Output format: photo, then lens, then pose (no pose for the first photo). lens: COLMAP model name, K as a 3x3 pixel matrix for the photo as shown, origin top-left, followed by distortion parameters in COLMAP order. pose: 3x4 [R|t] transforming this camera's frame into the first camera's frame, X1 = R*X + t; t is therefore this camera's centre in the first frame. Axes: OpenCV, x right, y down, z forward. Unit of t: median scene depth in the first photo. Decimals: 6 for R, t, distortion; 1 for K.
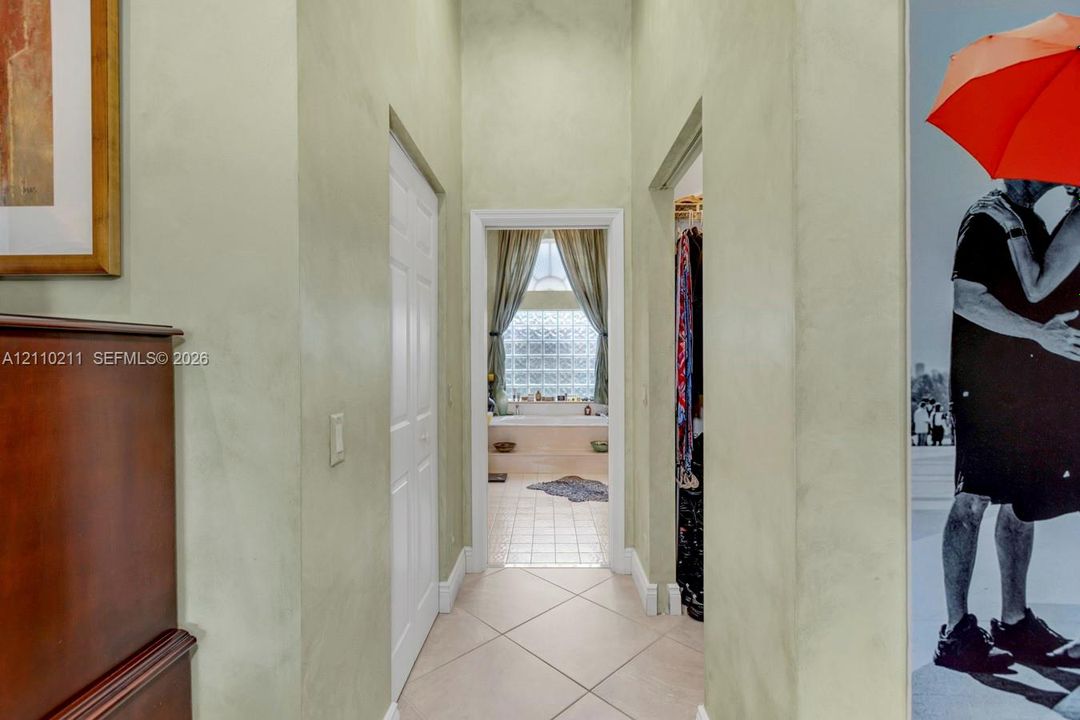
lens RADIAL K [[612.8, 0, 537.0], [0, 612.8, 357.4], [0, 0, 1]] dist [-0.004071, -0.001196]
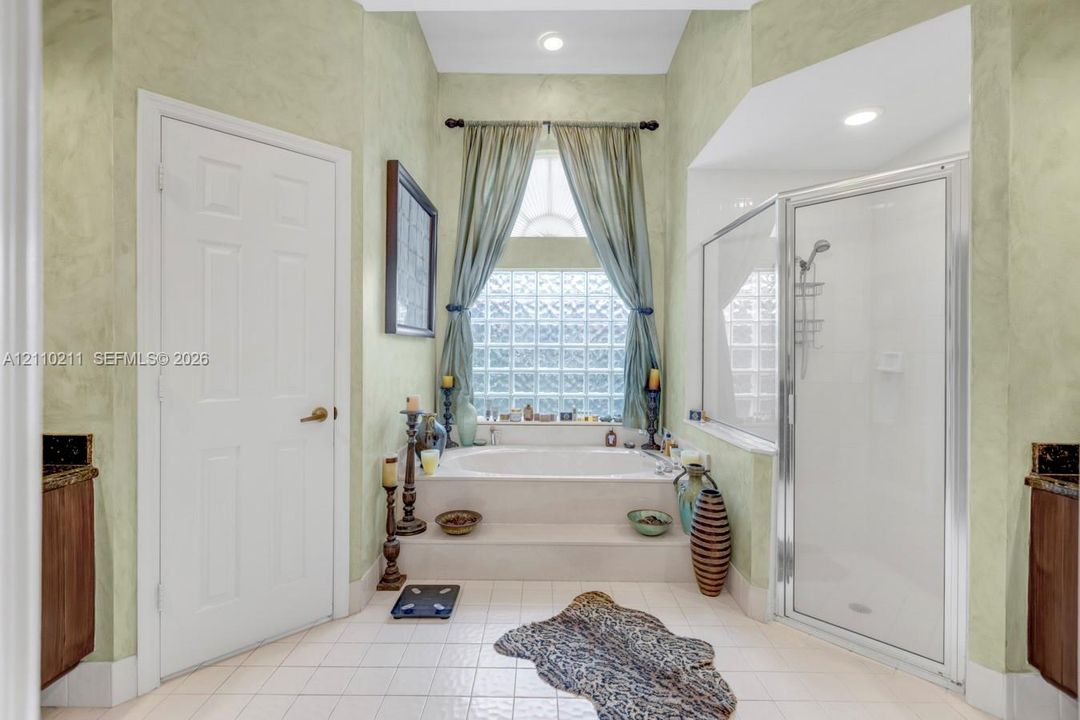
lens RADIAL K [[612.8, 0, 542.9], [0, 612.8, 364.0], [0, 0, 1]] dist [-0.004071, -0.001196]
pose [[0.999934, 0.008875, 0.007282, 0.011756], [-0.008912, 0.999947, 0.005067, 0.012085], [-0.007237, -0.005131, 0.999961, 0.401819]]
